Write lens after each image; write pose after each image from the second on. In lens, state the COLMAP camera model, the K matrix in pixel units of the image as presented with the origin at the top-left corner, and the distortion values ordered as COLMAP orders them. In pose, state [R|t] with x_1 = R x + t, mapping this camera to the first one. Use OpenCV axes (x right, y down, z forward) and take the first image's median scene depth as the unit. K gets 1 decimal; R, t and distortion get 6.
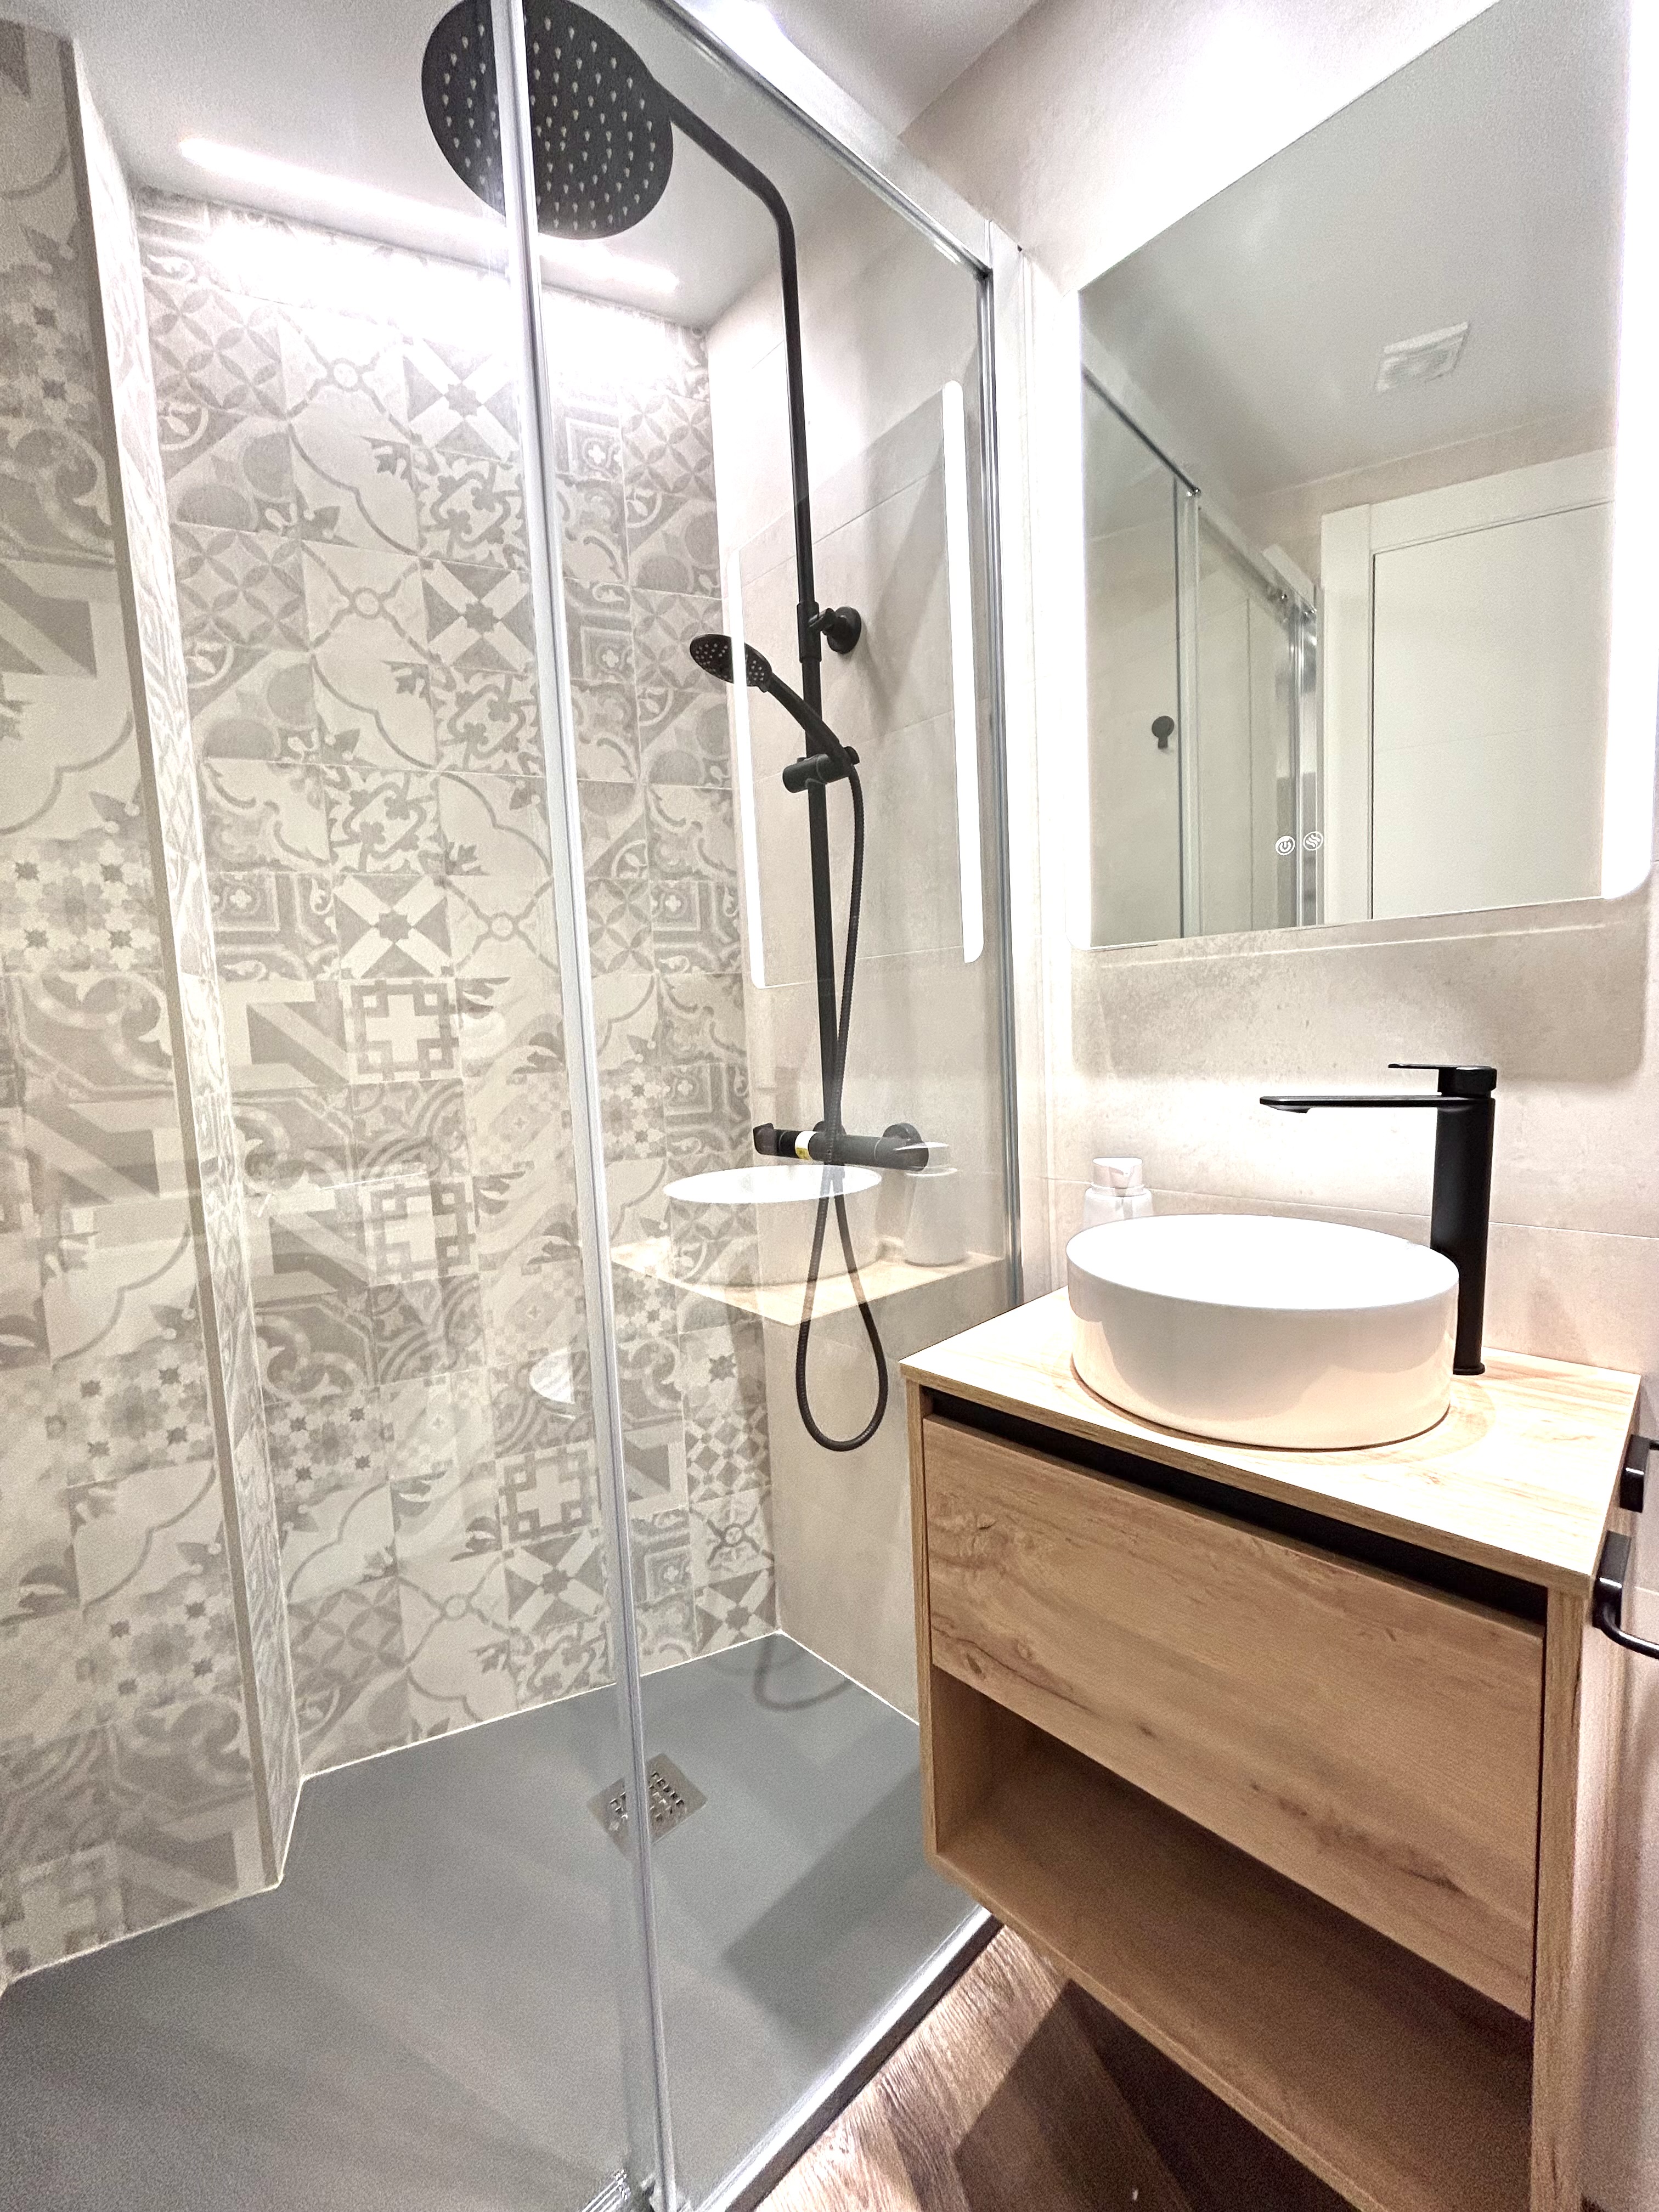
lens RADIAL K [[902.9, 0, 835.6], [0, 902.9, 1112.9], [0, 0, 1]] dist [-0.000129, 0.000780]
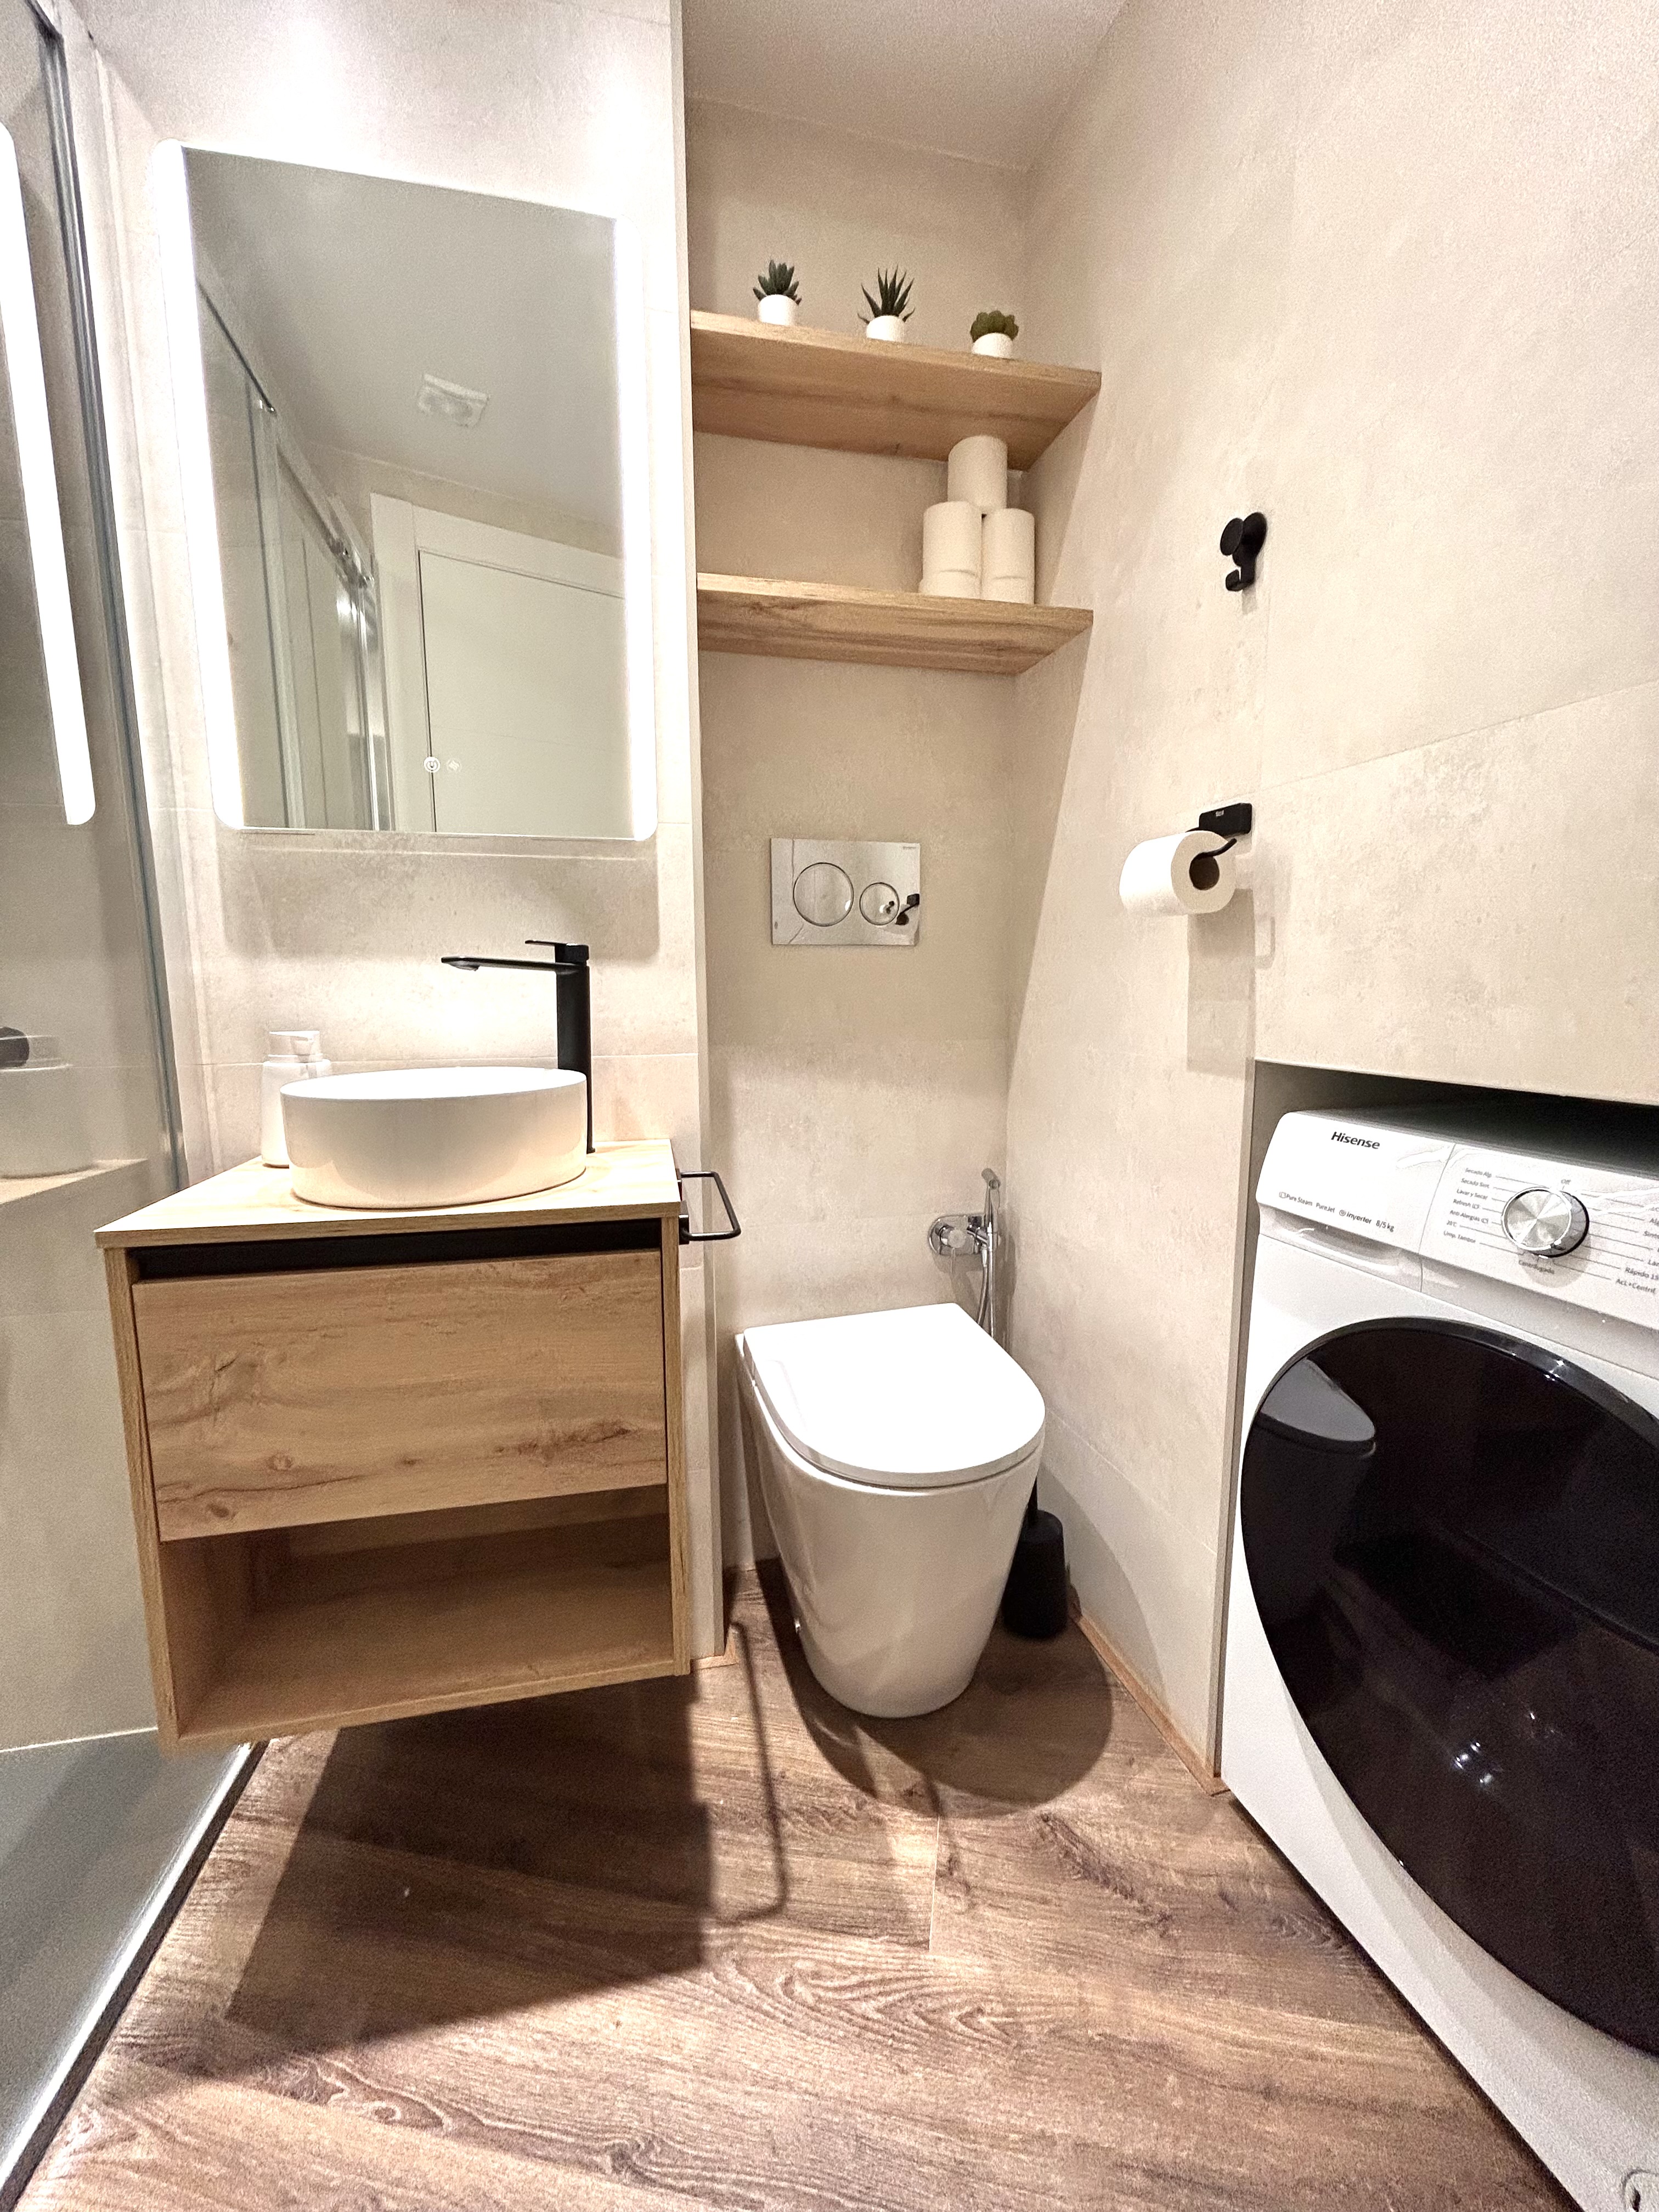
lens RADIAL K [[902.9, 0, 835.6], [0, 902.9, 1112.9], [0, 0, 1]] dist [-0.000129, 0.000780]
pose [[0.547217, -0.075342, 0.833593, -0.266727], [0.058181, 0.996955, 0.051914, 0.147505], [-0.834966, 0.020091, 0.549934, -0.137585]]
